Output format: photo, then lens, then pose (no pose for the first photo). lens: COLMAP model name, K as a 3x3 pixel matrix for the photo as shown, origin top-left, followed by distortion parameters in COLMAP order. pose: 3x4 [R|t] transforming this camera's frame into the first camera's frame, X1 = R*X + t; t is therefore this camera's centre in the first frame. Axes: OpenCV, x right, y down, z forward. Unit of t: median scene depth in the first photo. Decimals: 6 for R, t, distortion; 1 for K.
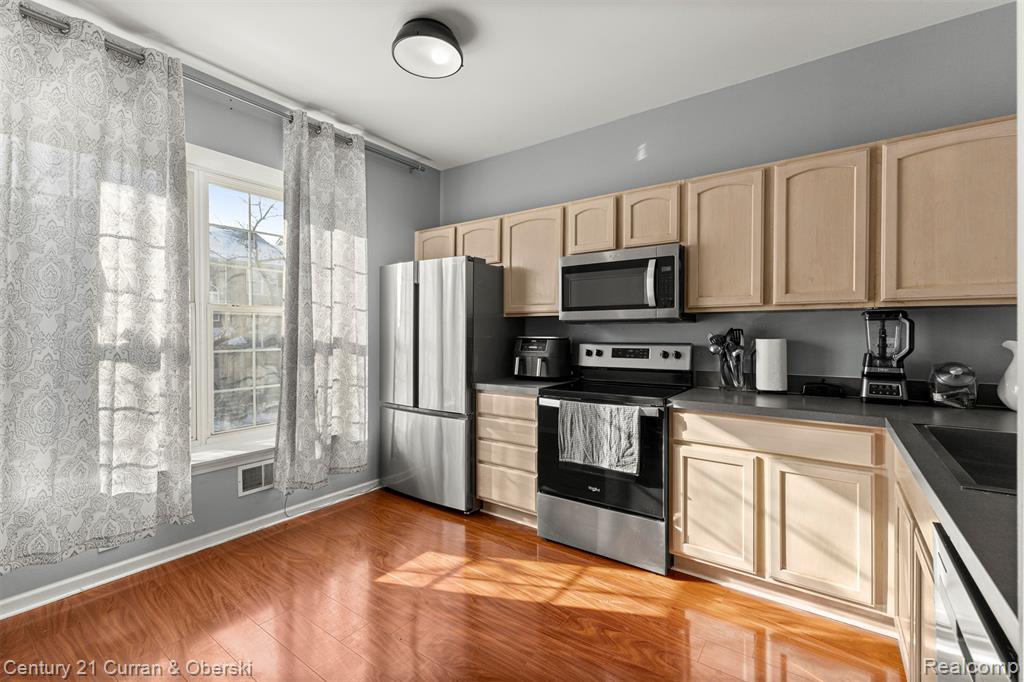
lens RADIAL K [[446.3, 0, 519.5], [0, 446.3, 329.6], [0, 0, 1]] dist [0.011638, -0.000383]
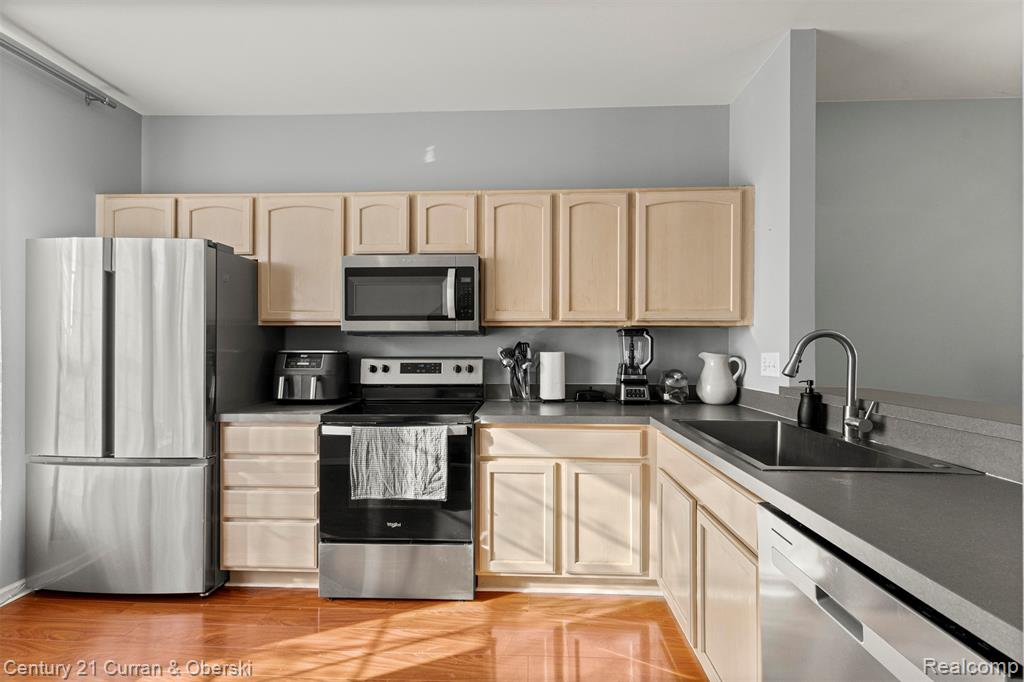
lens RADIAL K [[446.3, 0, 504.6], [0, 446.3, 345.0], [0, 0, 1]] dist [0.011638, -0.000383]
pose [[0.840434, 0.004187, 0.541898, -0.123214], [-0.005484, 0.999985, 0.000780, 0.003509], [-0.541887, -0.003627, 0.840444, 0.145291]]
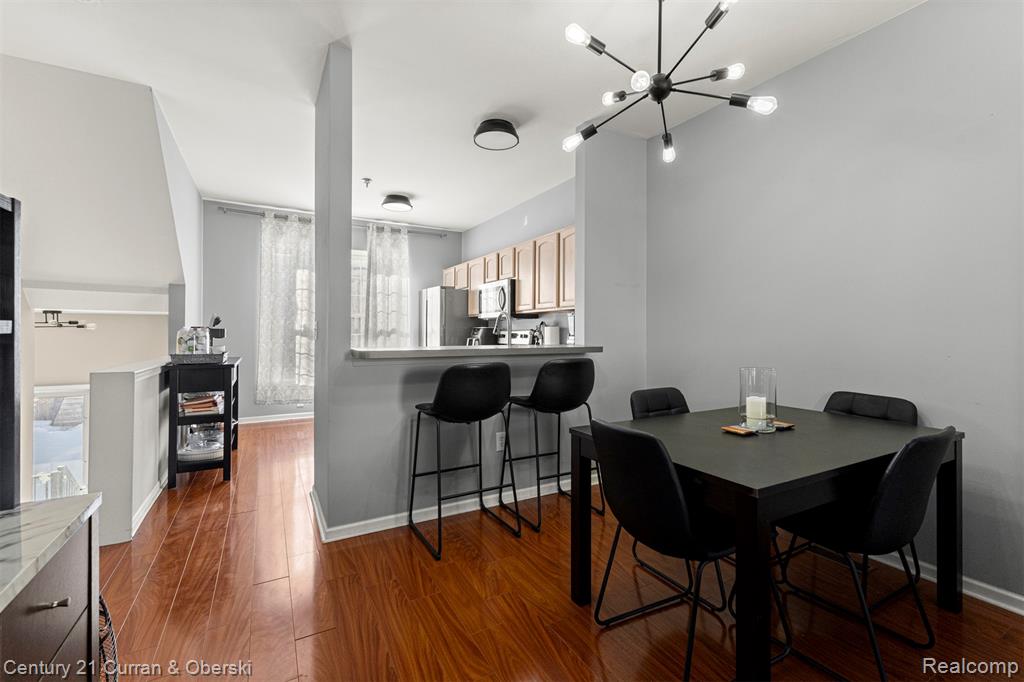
lens RADIAL K [[446.3, 0, 507.5], [0, 446.3, 332.0], [0, 0, 1]] dist [0.011638, -0.000383]
pose [[0.893092, -0.003674, -0.449859, 1.182021], [0.001296, 0.999984, -0.005594, 0.053516], [0.449873, 0.004413, 0.893082, -0.698013]]
